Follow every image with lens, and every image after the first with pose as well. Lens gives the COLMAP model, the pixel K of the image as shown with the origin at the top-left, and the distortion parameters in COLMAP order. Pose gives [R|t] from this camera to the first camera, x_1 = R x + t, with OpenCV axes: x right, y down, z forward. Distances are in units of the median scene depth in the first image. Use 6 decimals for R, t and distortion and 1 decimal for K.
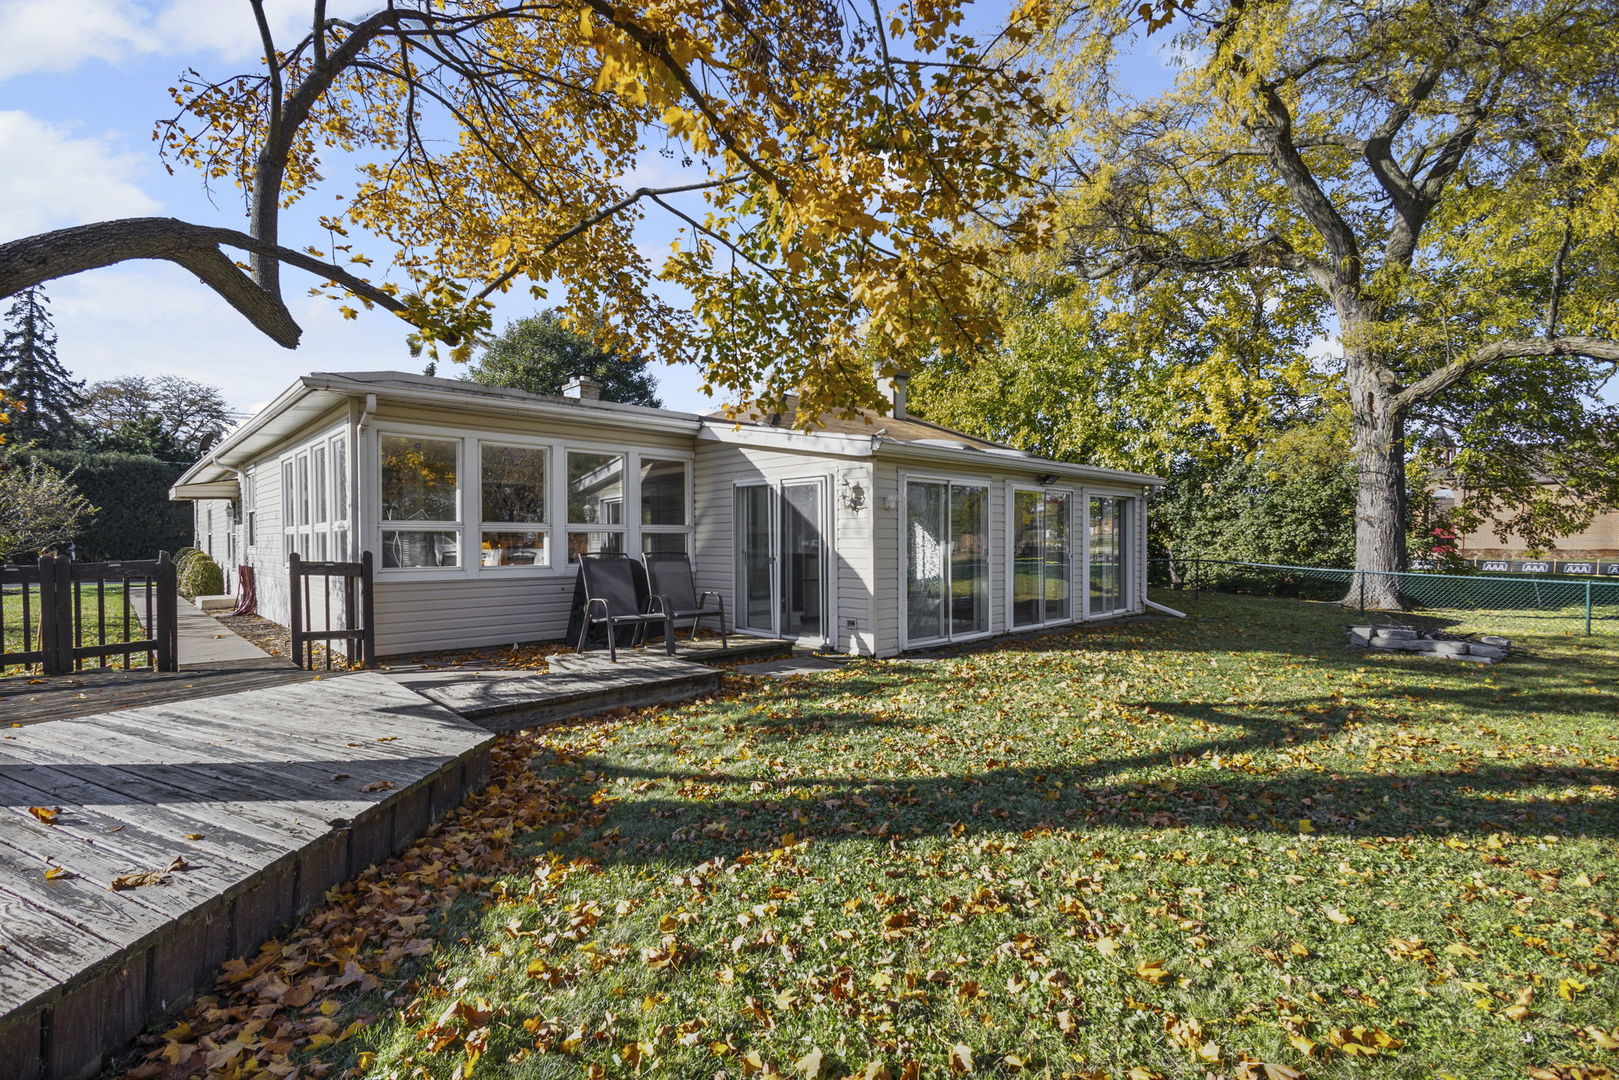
lens RADIAL K [[767.4, 0, 809.5], [0, 767.4, 540.0], [0, 0, 1]] dist [-0.001426, -0.000451]
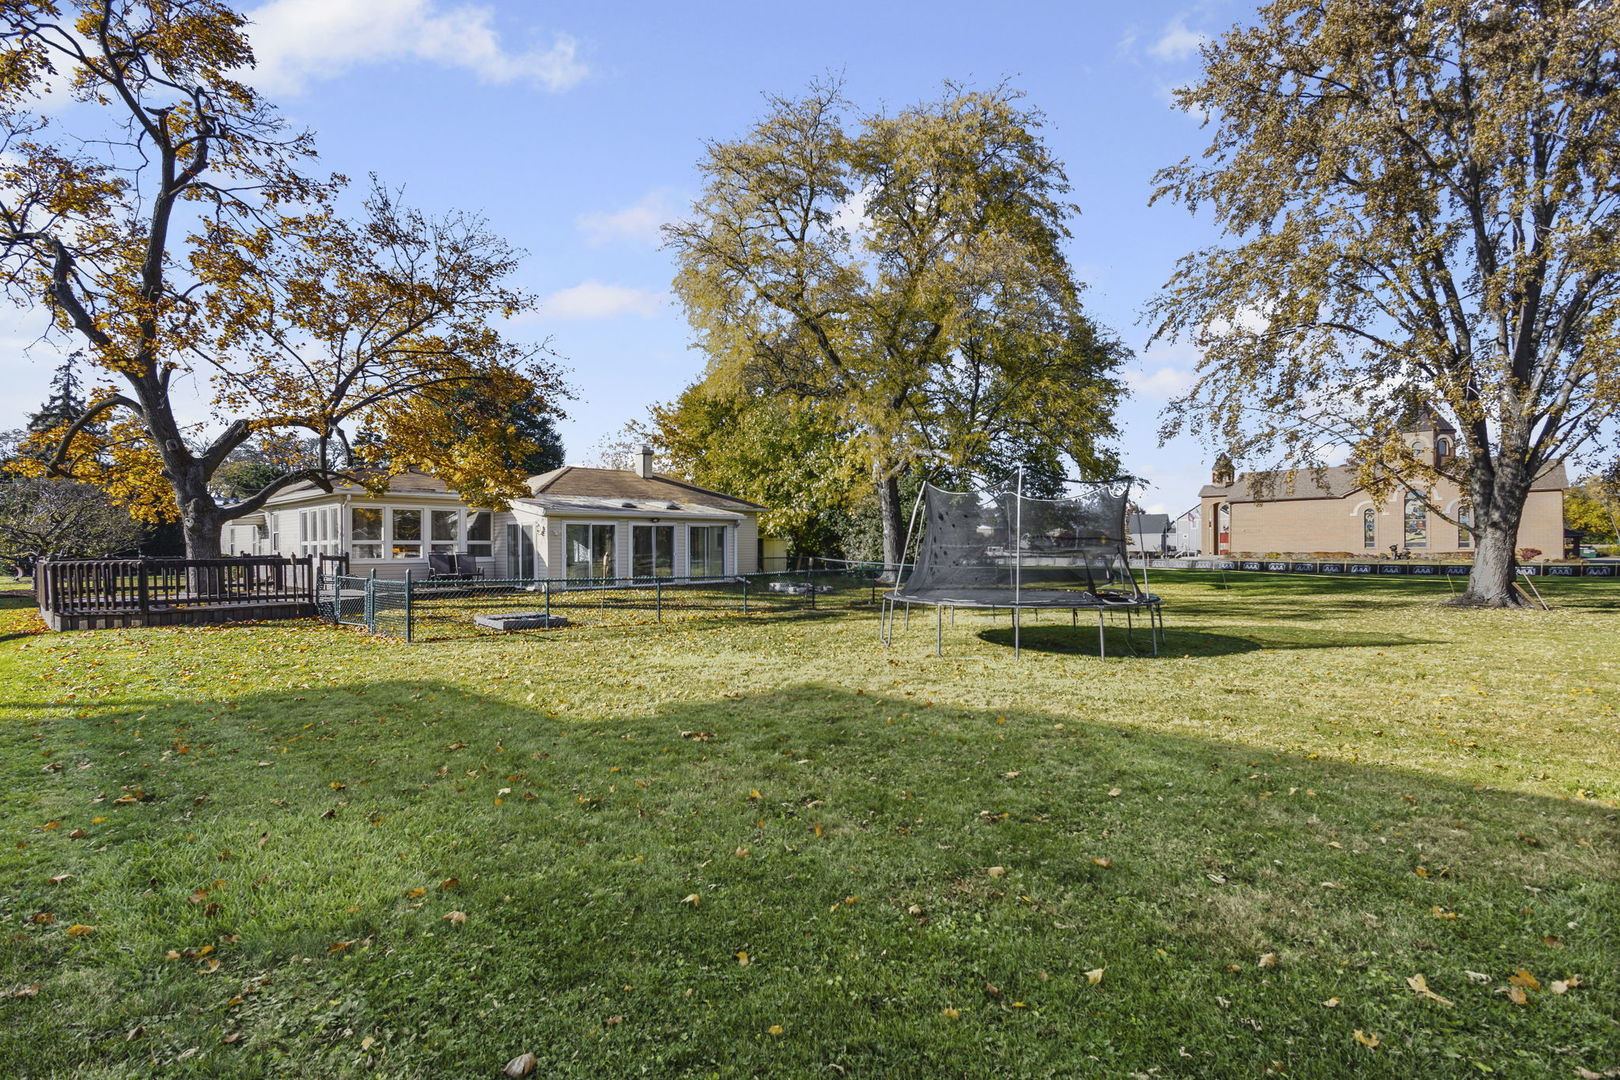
lens RADIAL K [[767.9, 0, 810.0], [0, 767.9, 540.0], [0, 0, 1]] dist [-0.001426, -0.000451]
pose [[0.997935, 0.000409, 0.064229, 0.684223], [0.000217, 0.999953, -0.009740, 0.000026], [-0.064230, 0.009734, 0.997888, -1.408009]]
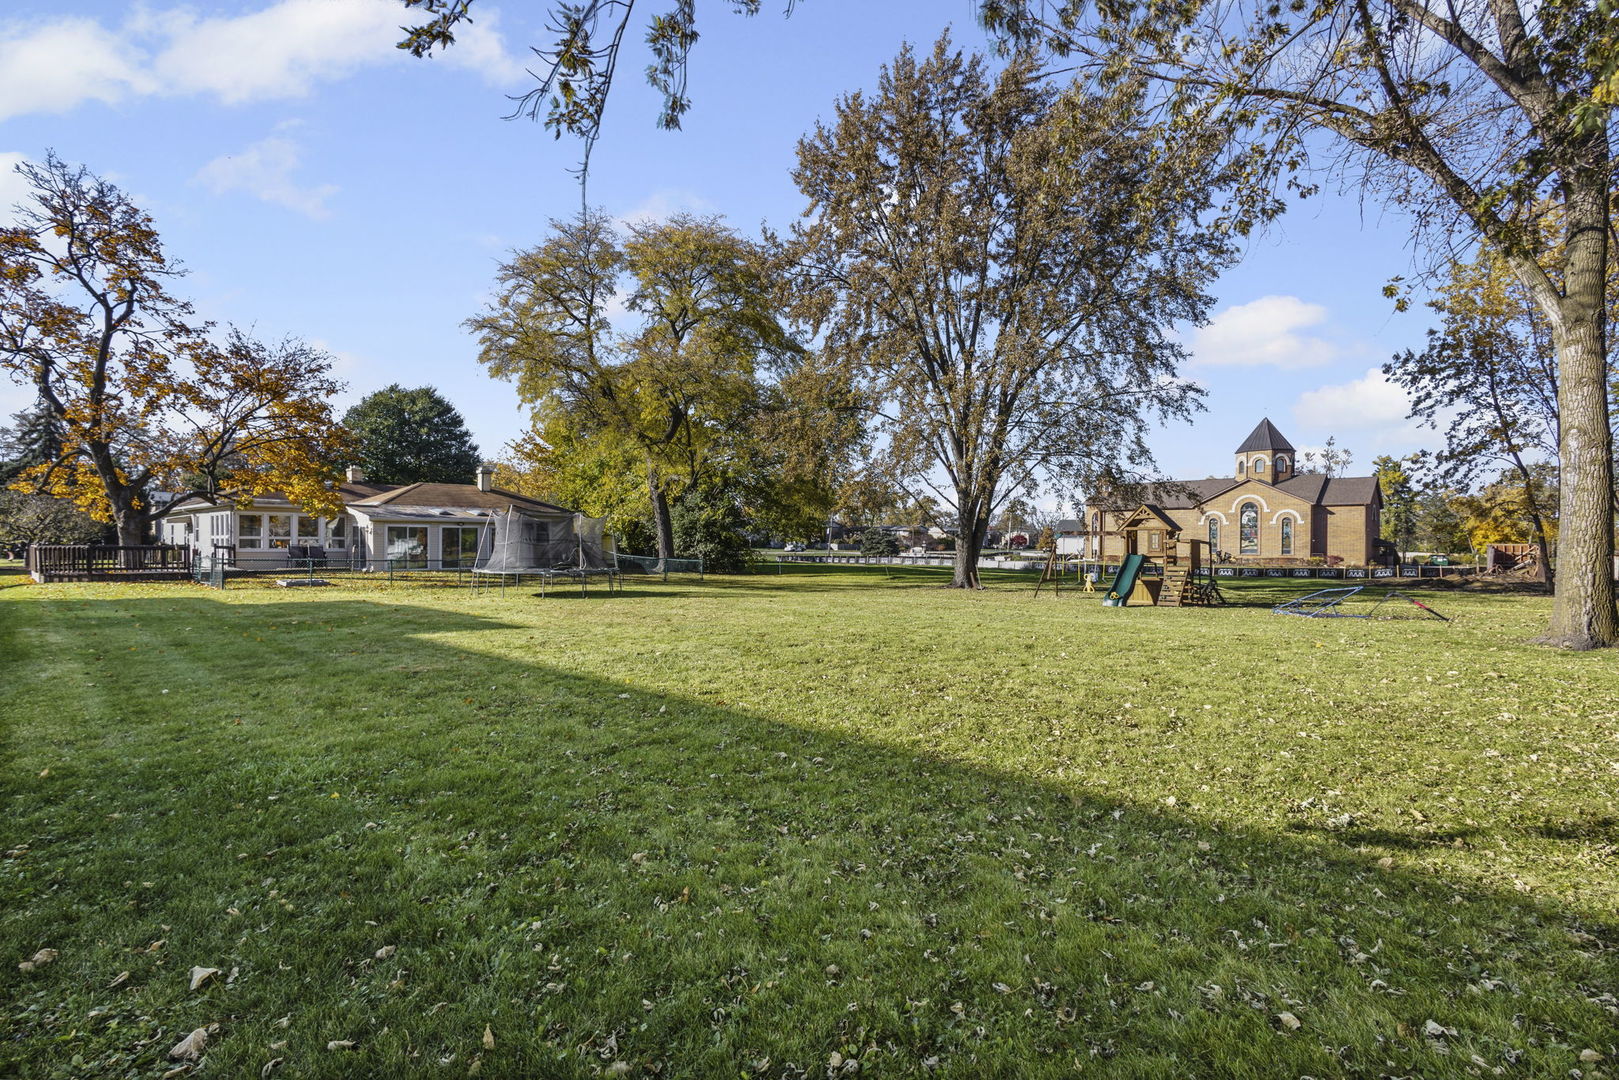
lens RADIAL K [[787.1, 0, 809.5], [0, 787.1, 540.0], [0, 0, 1]] dist [-0.002514, -0.000876]
pose [[0.997786, 0.014056, 0.065004, 1.714149], [-0.013480, 0.999866, -0.009283, -0.003850], [-0.065126, 0.008386, 0.997842, -2.617562]]
